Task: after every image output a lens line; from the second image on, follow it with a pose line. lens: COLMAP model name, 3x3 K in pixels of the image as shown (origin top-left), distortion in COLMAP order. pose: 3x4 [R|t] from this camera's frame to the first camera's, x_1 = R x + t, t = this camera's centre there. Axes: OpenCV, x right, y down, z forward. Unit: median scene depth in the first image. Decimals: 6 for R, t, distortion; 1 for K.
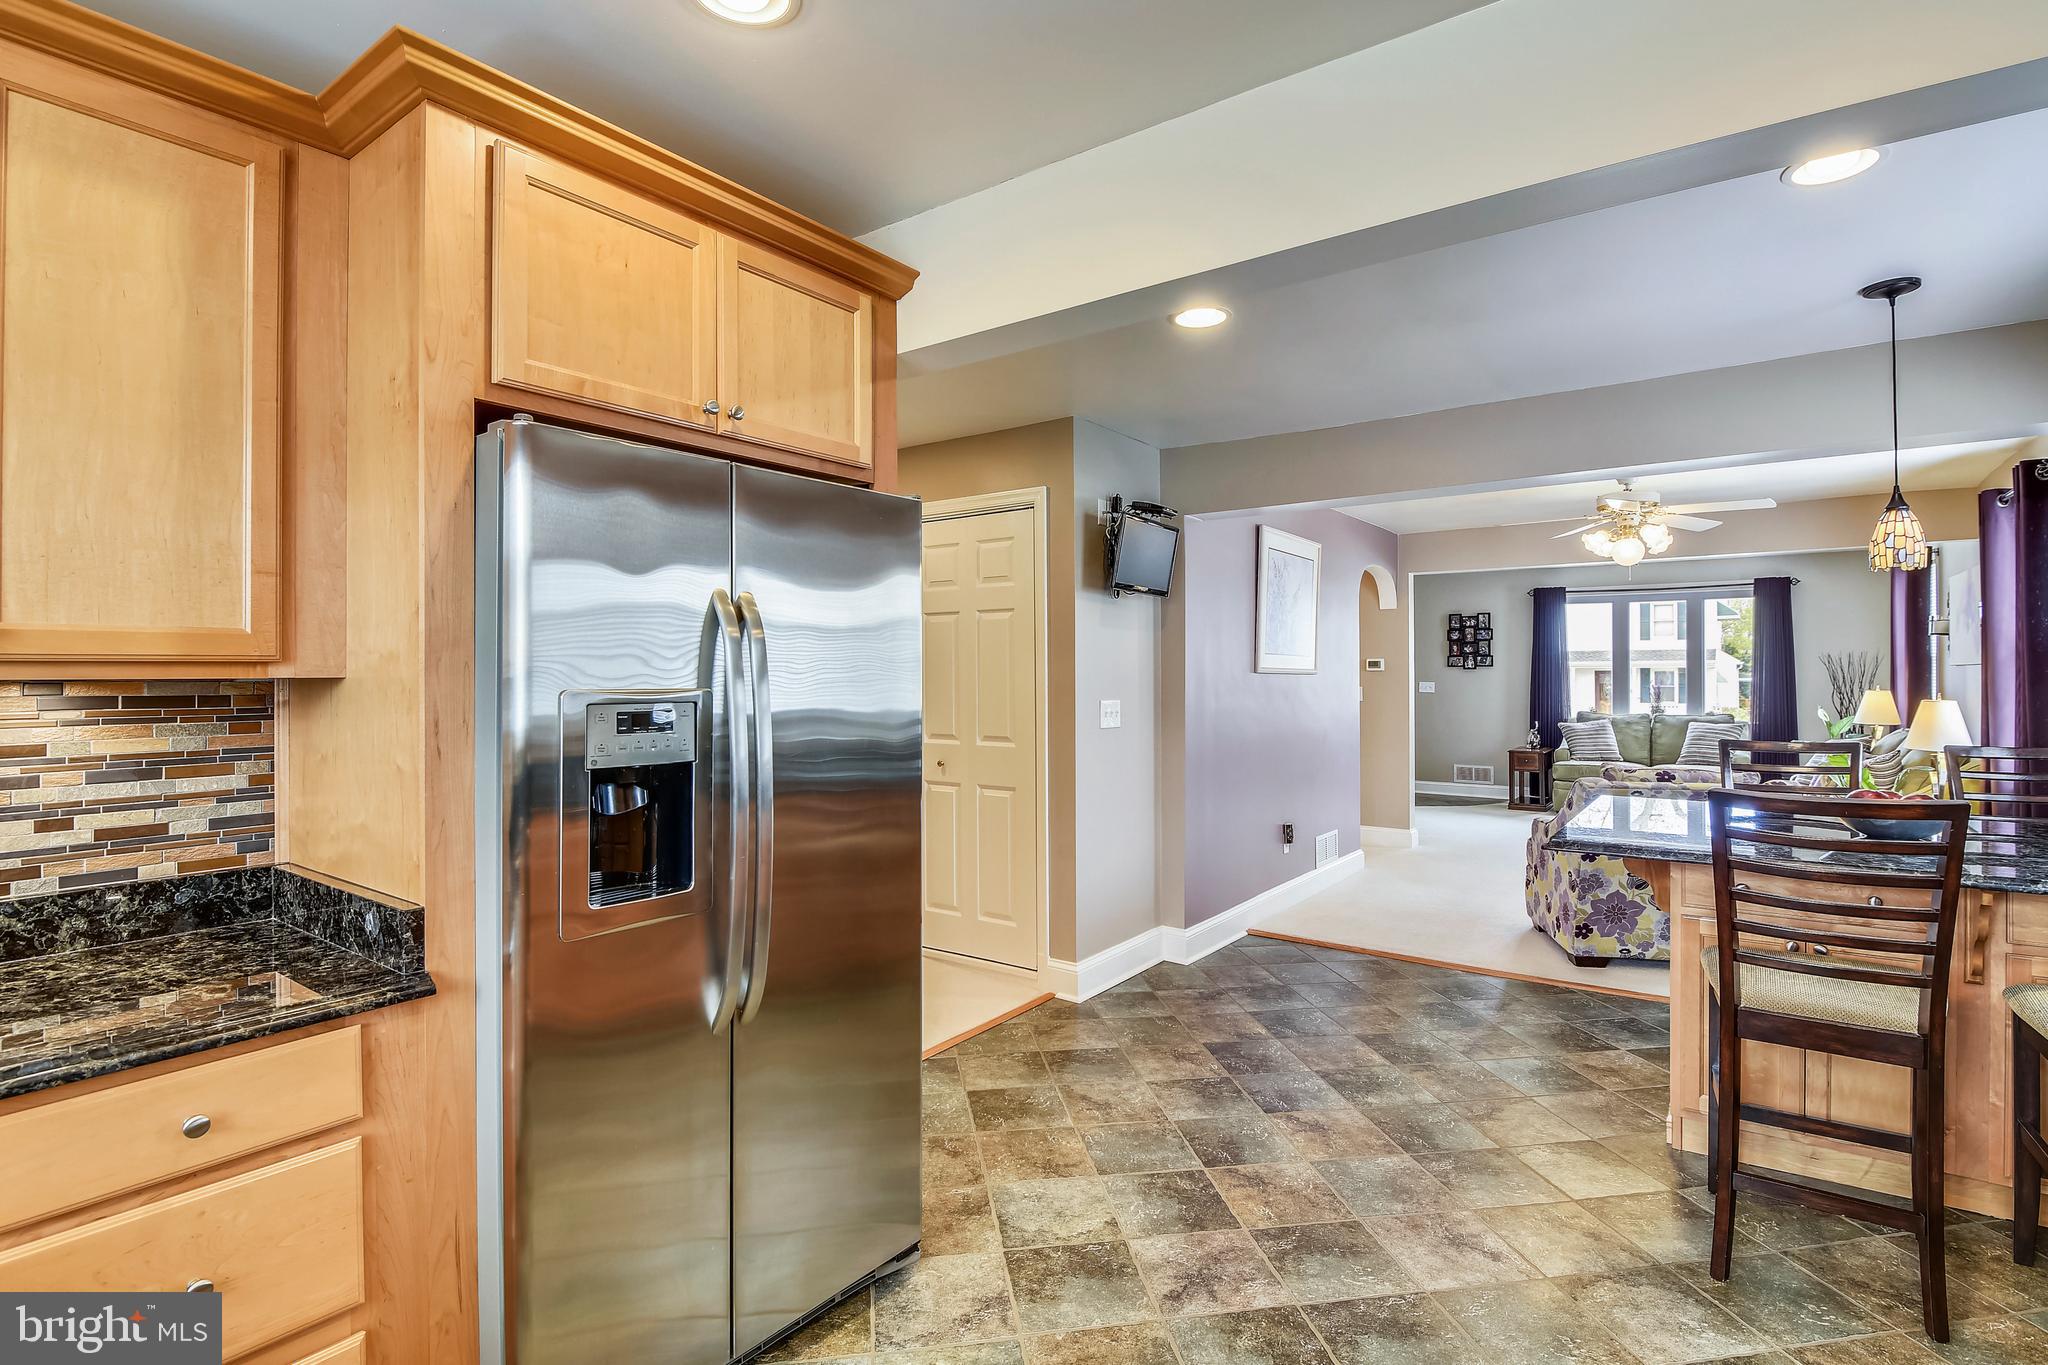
lens RADIAL K [[975.5, 0, 1029.1], [0, 975.5, 675.7], [0, 0, 1]] dist [0.017379, -0.018786]
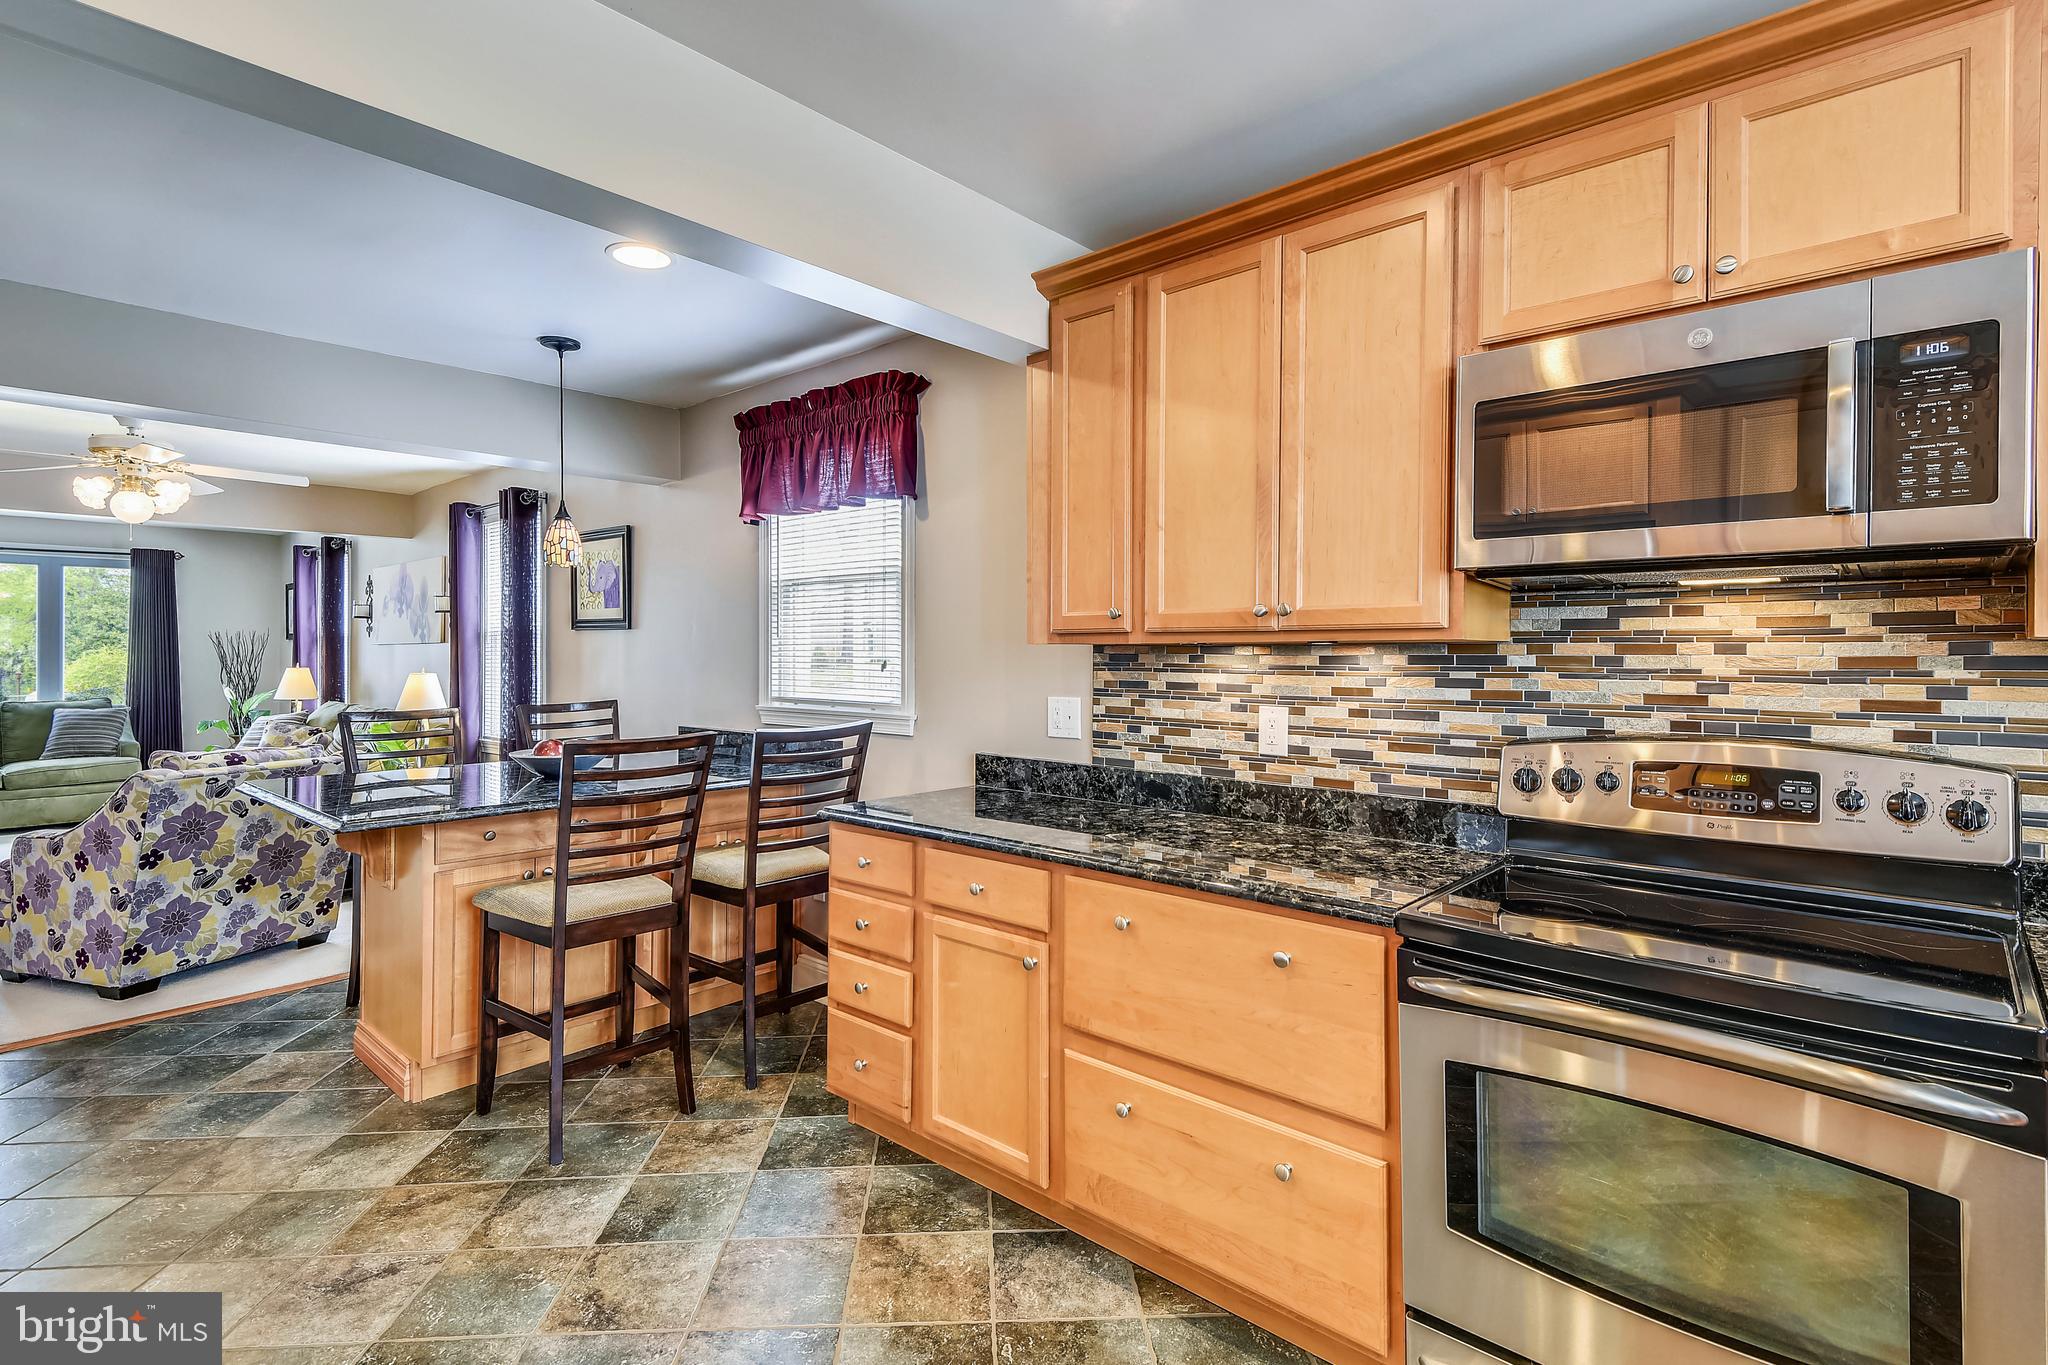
lens RADIAL K [[975.5, 0, 1029.1], [0, 975.5, 675.7], [0, 0, 1]] dist [0.017379, -0.018786]
pose [[0.093192, -0.015243, 0.995531, -0.245939], [-0.001858, 0.999878, 0.015483, 0.009788], [-0.995646, -0.003293, 0.093152, 0.204559]]
